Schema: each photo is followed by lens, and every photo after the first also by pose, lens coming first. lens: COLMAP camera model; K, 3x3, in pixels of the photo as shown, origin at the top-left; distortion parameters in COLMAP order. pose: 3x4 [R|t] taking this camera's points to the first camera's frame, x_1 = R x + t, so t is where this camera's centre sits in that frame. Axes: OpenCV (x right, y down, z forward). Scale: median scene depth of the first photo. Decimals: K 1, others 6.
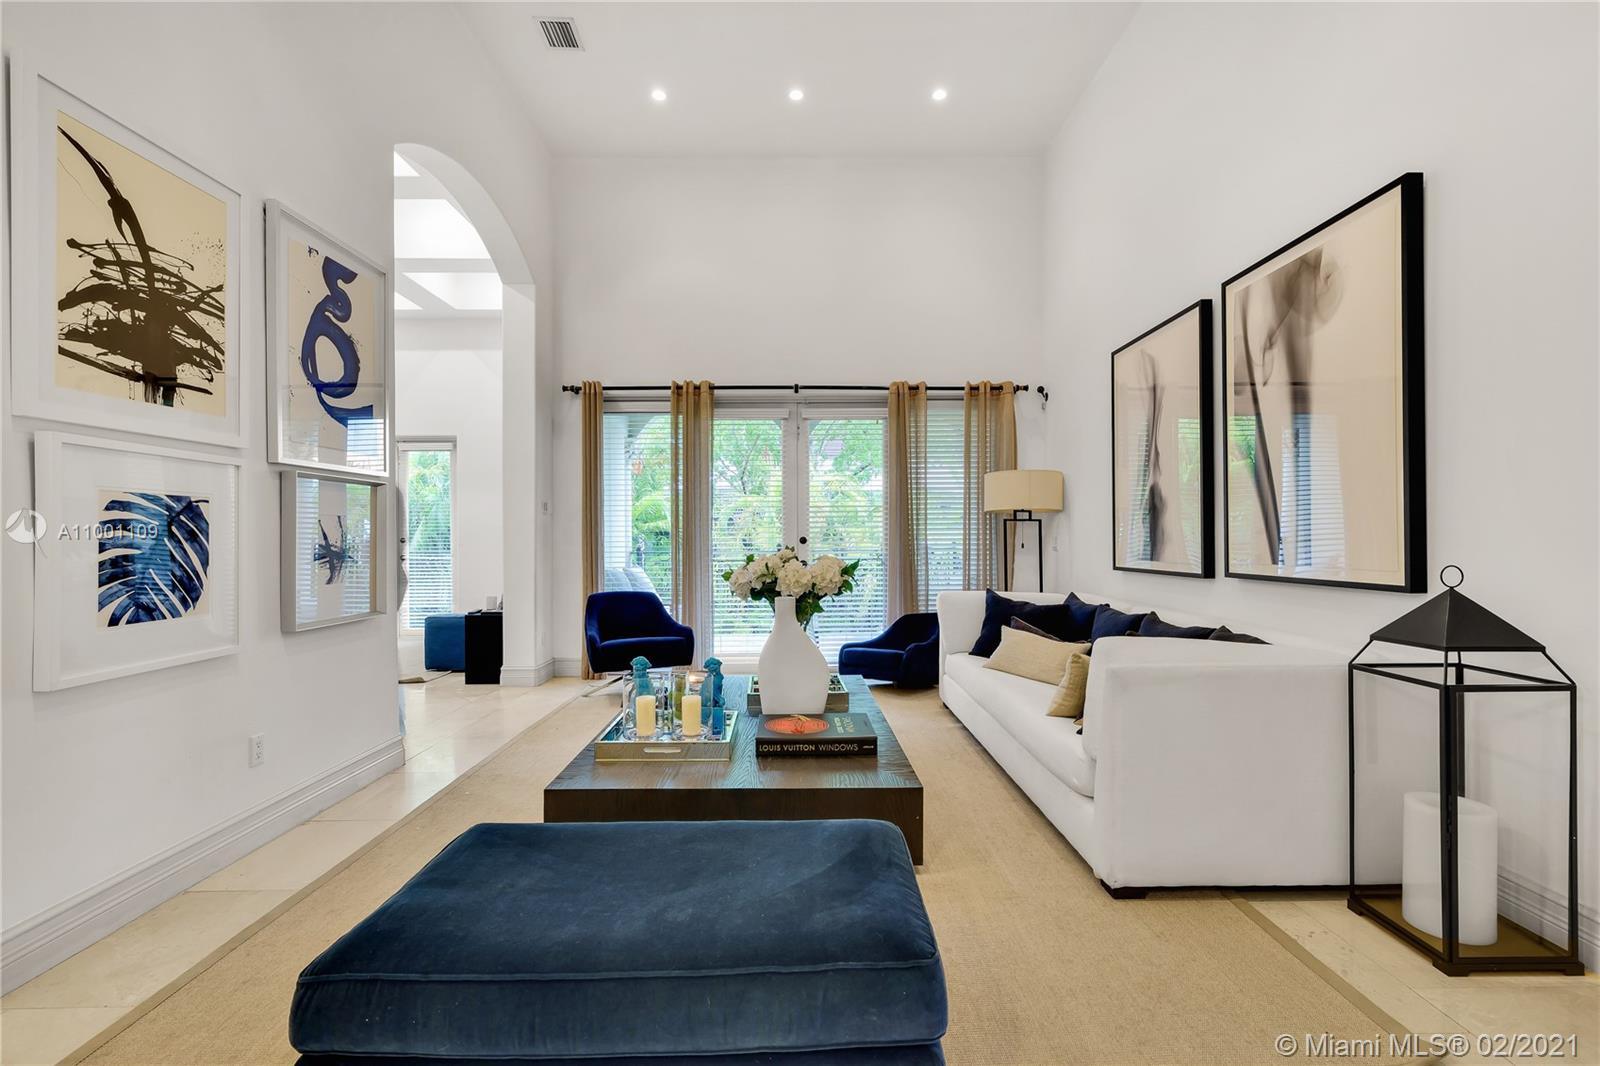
lens RADIAL K [[740.7, 0, 800.0], [0, 740.7, 533.0], [0, 0, 1]] dist [-0.003898, 0.000395]
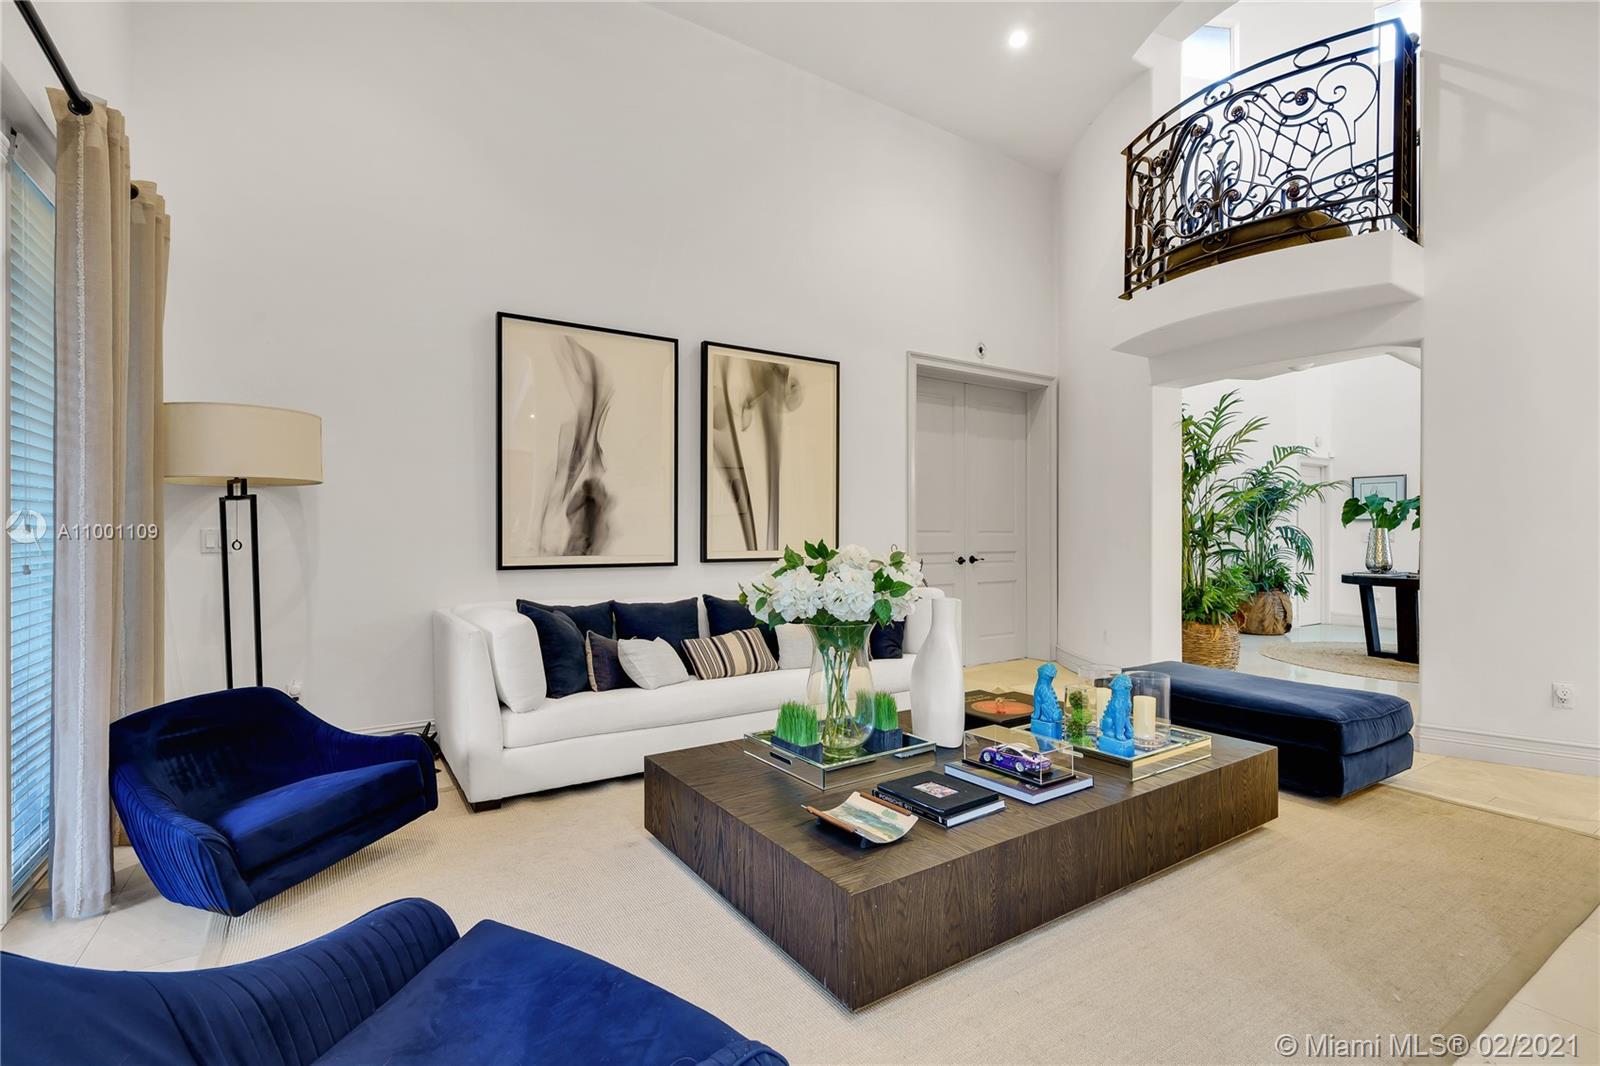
lens RADIAL K [[735.2, 0, 800.0], [0, 735.2, 533.0], [0, 0, 1]] dist [0.001190, 0.000383]
pose [[-0.537894, 0.009049, 0.842964, -0.845590], [-0.004870, 0.999892, -0.013841, 0.032394], [-0.842999, -0.011551, -0.537792, 2.109481]]
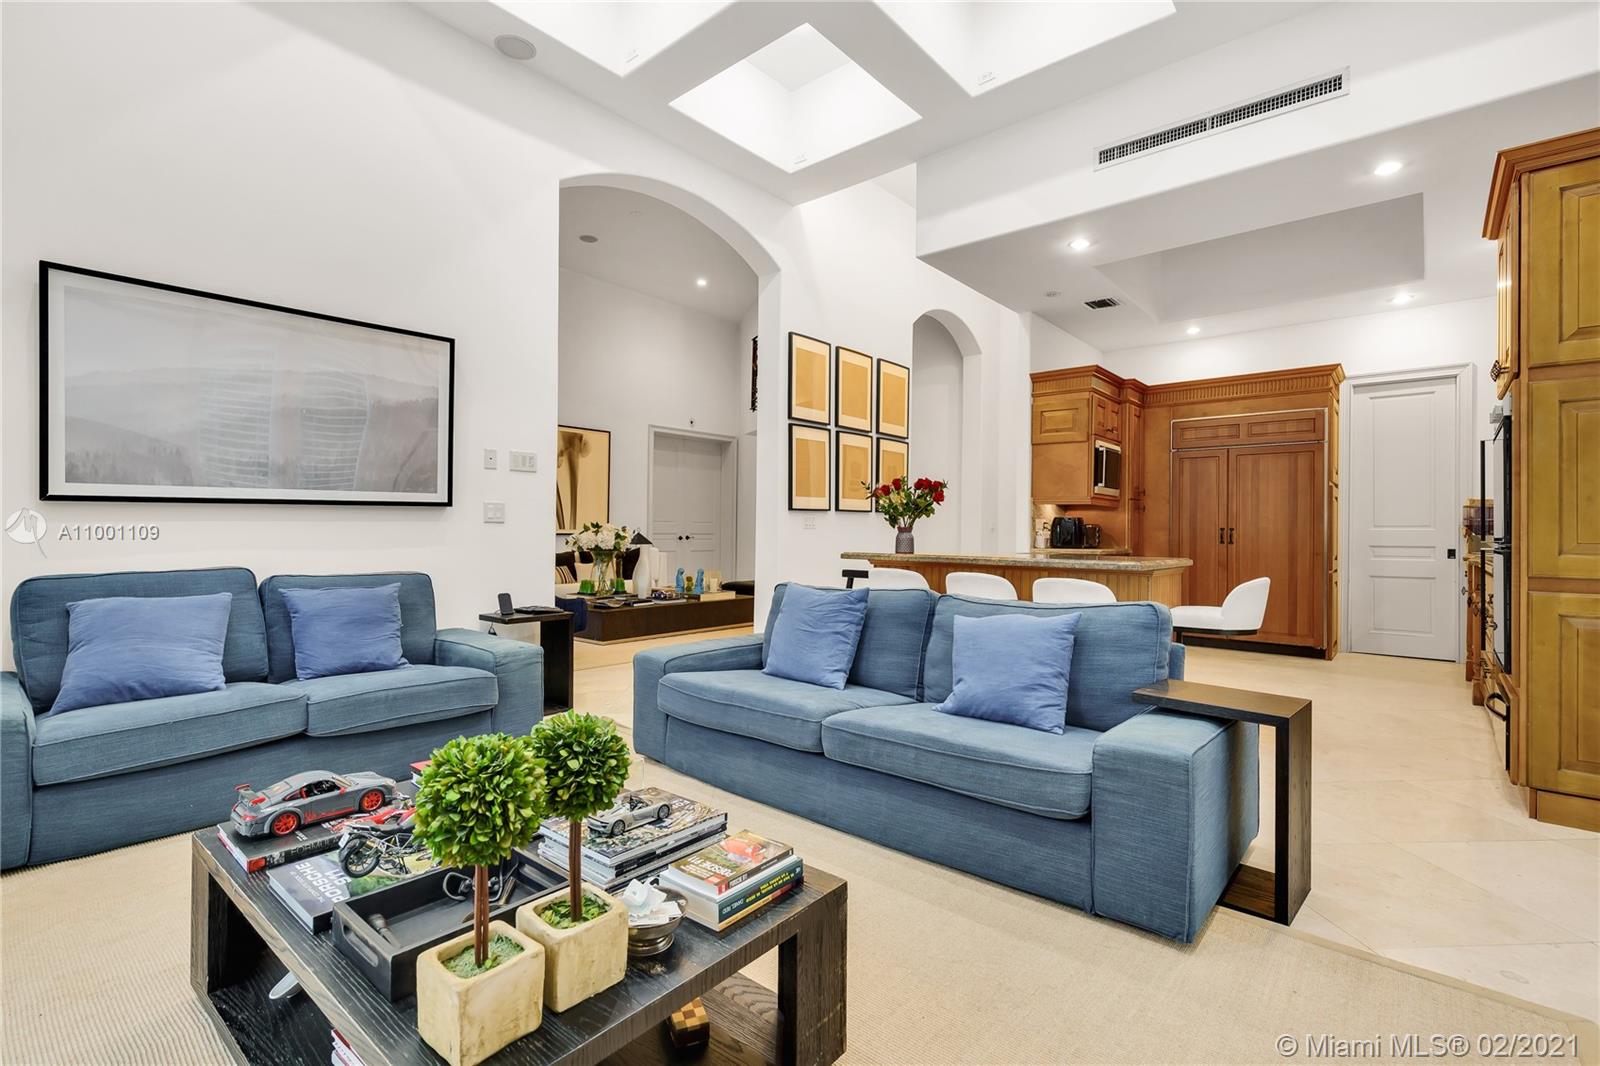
lens RADIAL K [[735.2, 0, 800.0], [0, 735.2, 533.0], [0, 0, 1]] dist [0.001190, 0.000383]
pose [[-0.753762, -0.006446, 0.657116, -2.461563], [-0.016334, 0.999827, -0.008929, 0.084385], [-0.656944, -0.017464, -0.753737, 3.162579]]
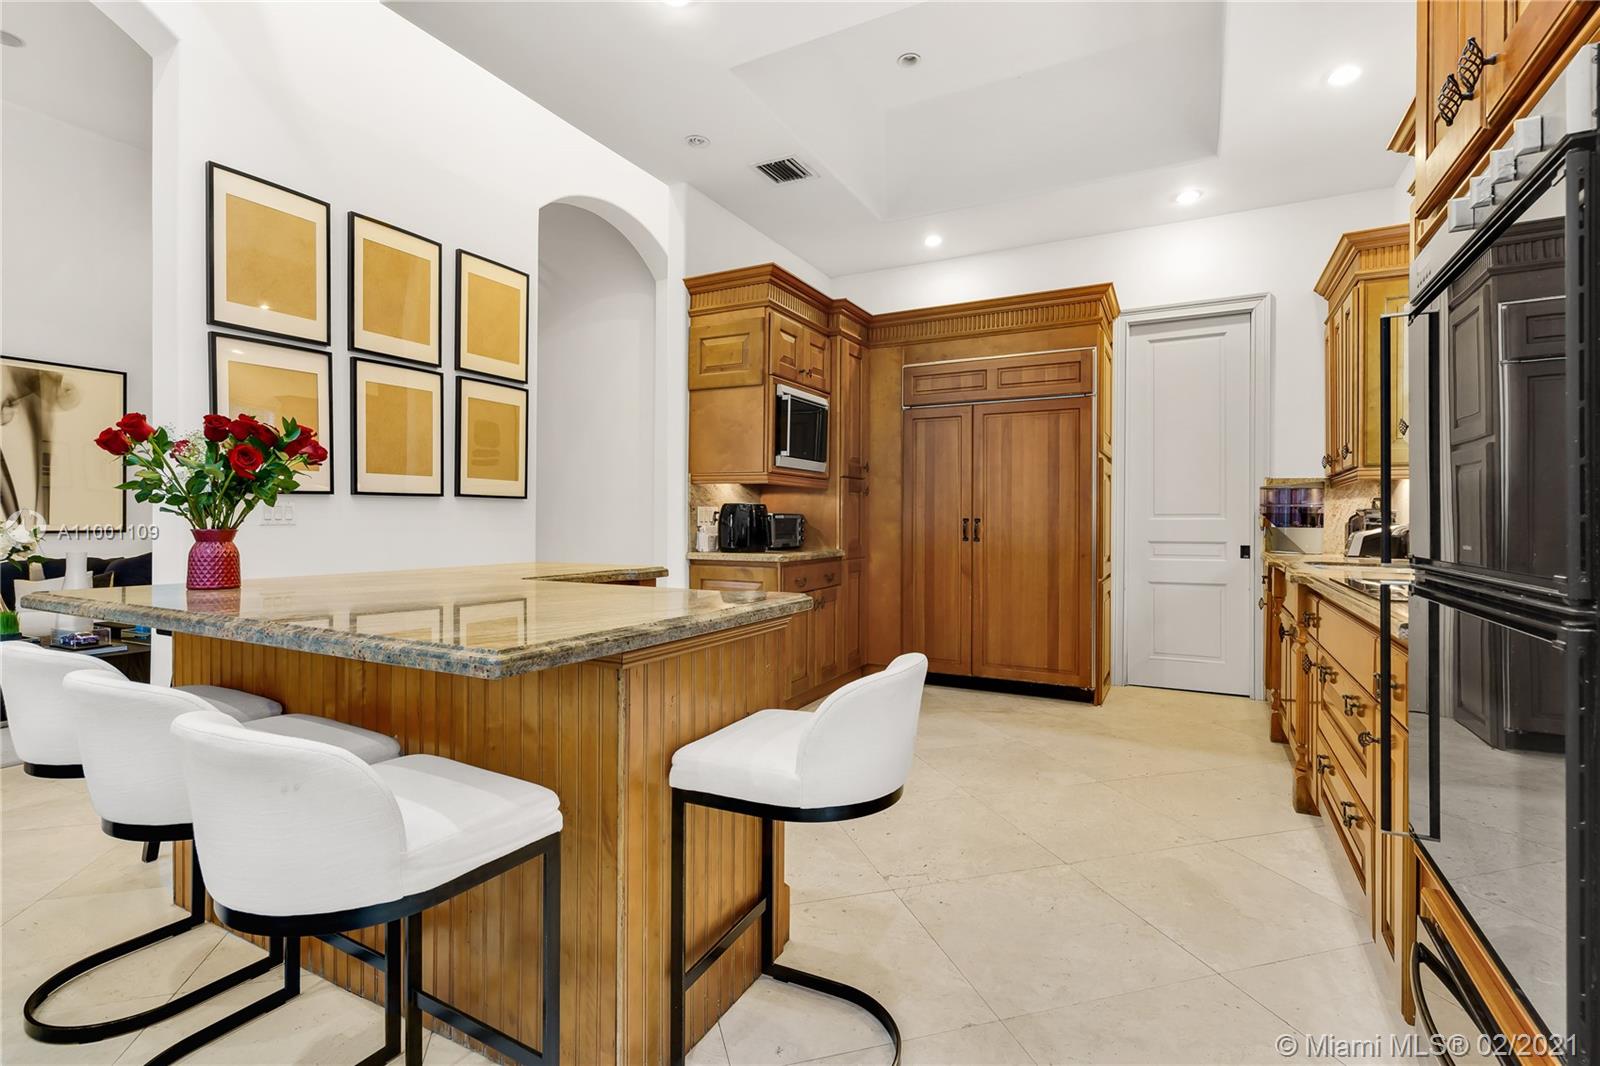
lens RADIAL K [[740.7, 0, 800.0], [0, 740.7, 533.0], [0, 0, 1]] dist [-0.003898, 0.000395]
pose [[-0.877706, -0.009141, 0.479112, -2.398859], [-0.006187, 0.999951, 0.007744, 0.044088], [-0.479159, 0.003833, -0.877720, 2.044099]]
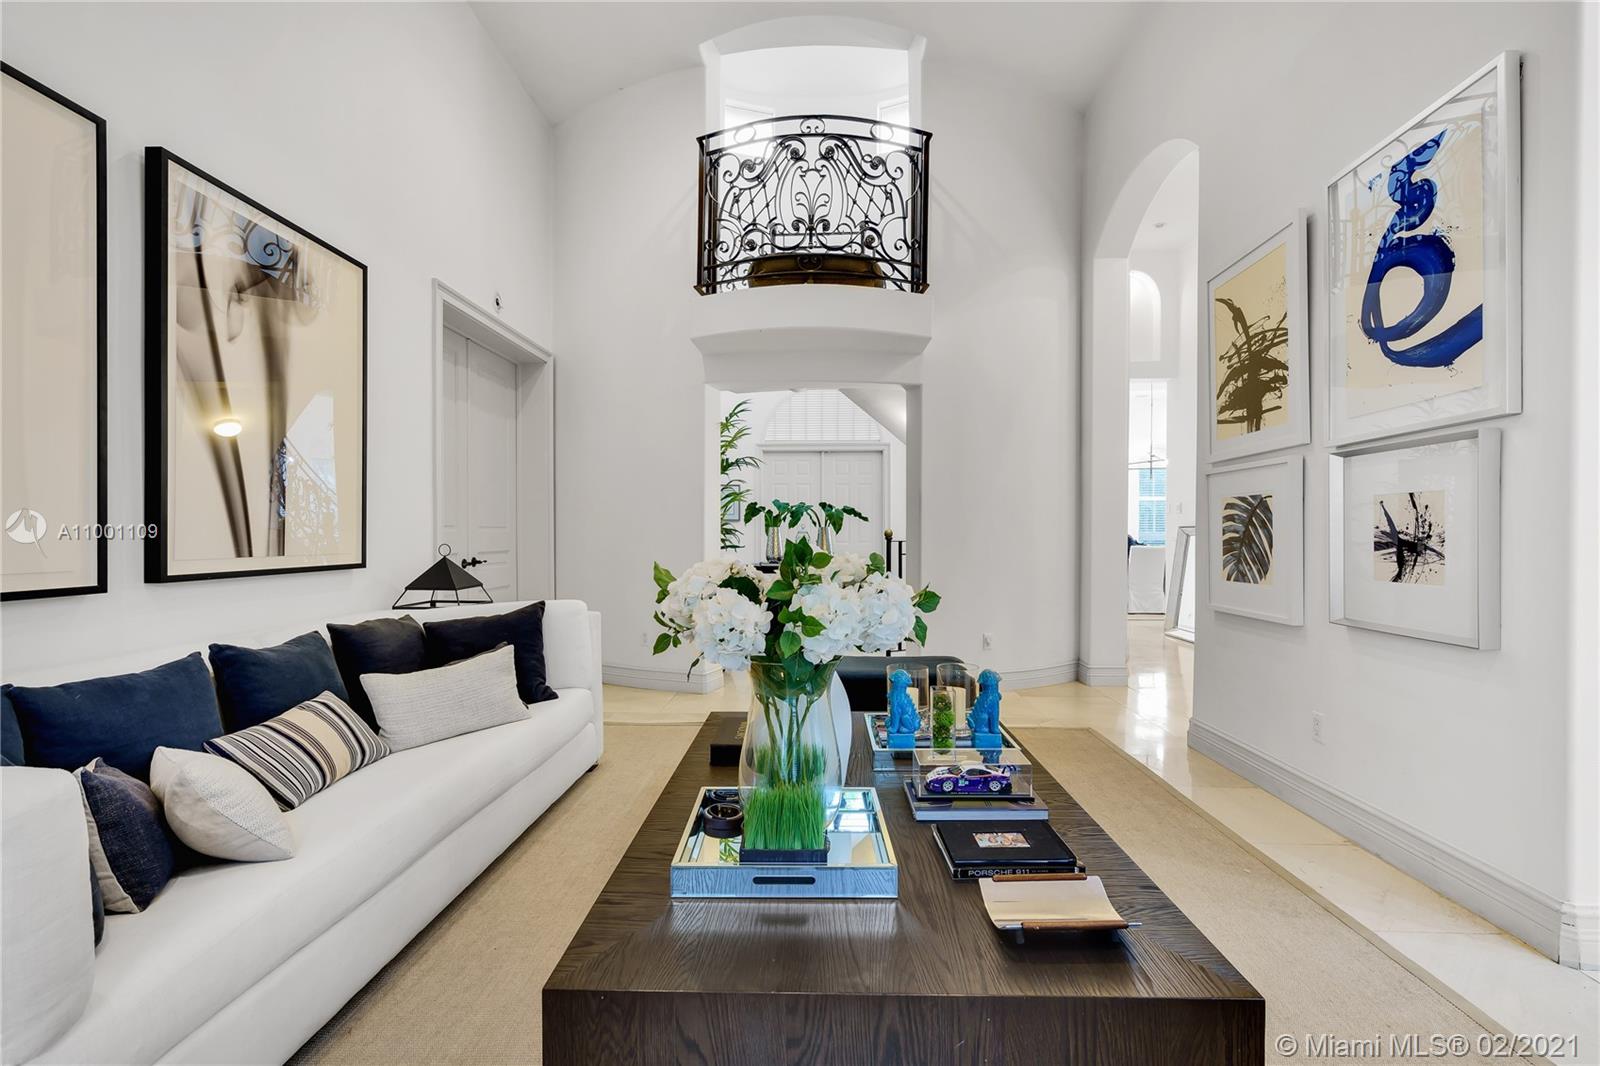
lens RADIAL K [[739.9, 0, 800.0], [0, 739.9, 533.0], [0, 0, 1]] dist [0.009205, 0.001064]
pose [[-0.999088, 0.002630, 0.042614, -0.050998], [0.002229, 0.999953, -0.009458, 0.029103], [-0.042637, -0.009354, -0.999047, 2.235638]]
